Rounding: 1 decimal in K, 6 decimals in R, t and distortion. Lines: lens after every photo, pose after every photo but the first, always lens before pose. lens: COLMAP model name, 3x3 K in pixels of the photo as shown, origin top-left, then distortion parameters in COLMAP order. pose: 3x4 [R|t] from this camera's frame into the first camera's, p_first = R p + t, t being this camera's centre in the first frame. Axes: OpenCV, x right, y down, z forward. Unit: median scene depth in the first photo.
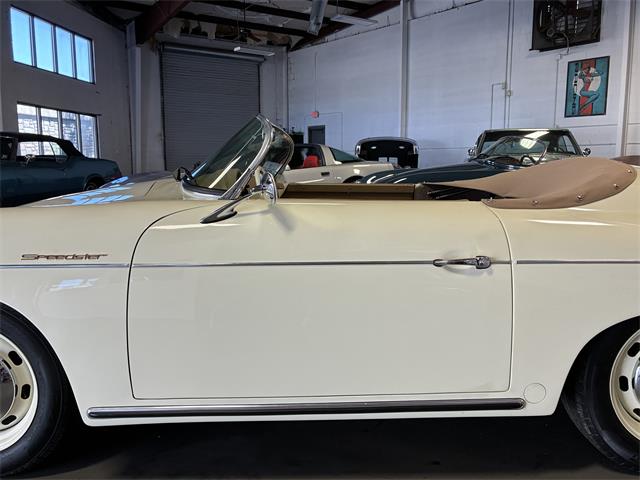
lens RADIAL K [[563.0, 0, 320.0], [0, 563.0, 240.0], [0, 0, 1]] dist [0.031349, -0.011986]
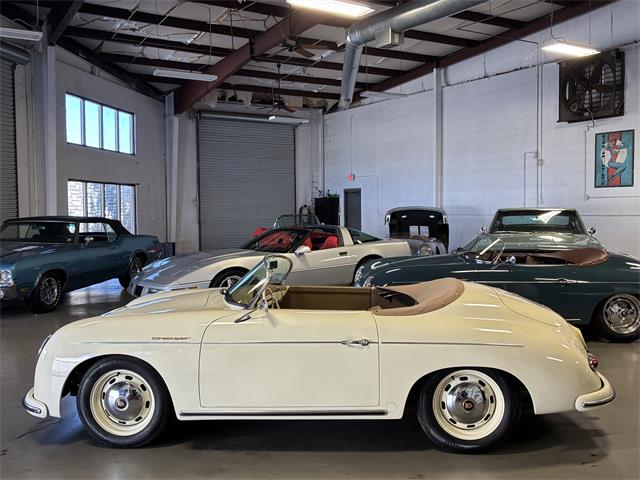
lens RADIAL K [[655.1, 0, 317.7], [0, 655.1, 239.5], [0, 0, 1]] dist [0.037585, -0.016931]
pose [[0.996765, -0.002148, -0.080343, 0.037389], [-0.005371, 0.995628, -0.093248, -0.013986], [0.080192, 0.093378, 0.992396, -0.179391]]
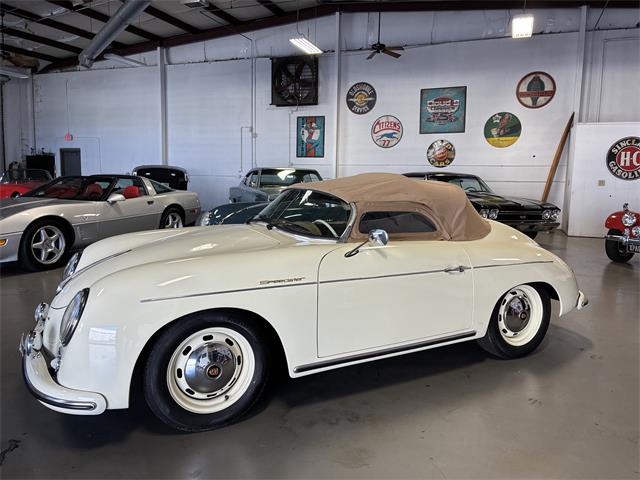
lens RADIAL K [[494.5, 0, 315.0], [0, 494.5, 237.3], [0, 0, 1]] dist [0.054214, -0.059339]
pose [[0.861413, -0.036554, 0.506588, -0.137386], [0.047470, 0.998835, -0.008646, -0.010318], [-0.505682, 0.031495, 0.862145, -0.043340]]
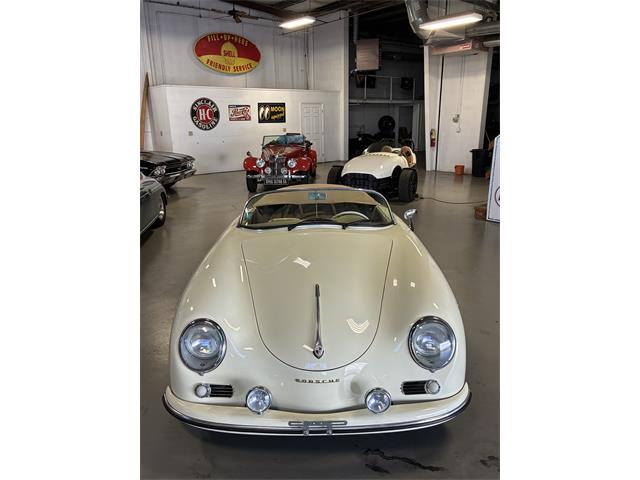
lens RADIAL K [[419.5, 0, 322.1], [0, 419.5, 238.9], [0, 0, 1]] dist [0.041745, -0.000985]
pose [[-0.045337, -0.278031, 0.959502, -0.277106], [0.154492, 0.946982, 0.281703, -0.083176], [-0.986953, 0.161007, 0.000020, 0.182646]]
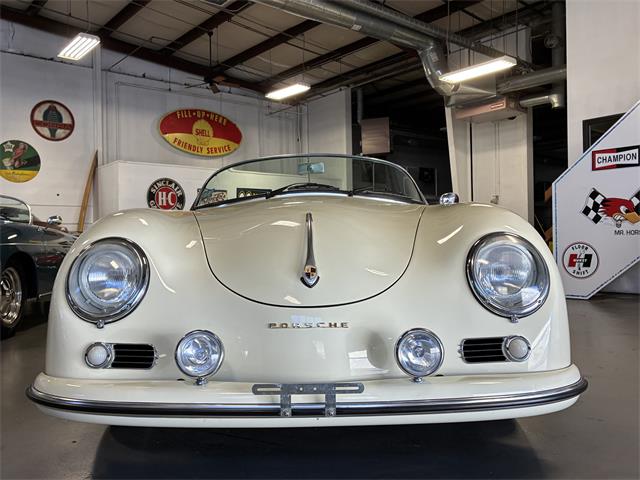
lens RADIAL K [[563.0, 0, 320.0], [0, 563.0, 240.0], [0, 0, 1]] dist [0.031349, -0.011986]
pose [[-0.045840, 0.010659, 0.998892, -0.257107], [0.160028, 0.987107, -0.003190, -0.005408], [-0.986048, 0.159704, -0.046955, 0.193105]]
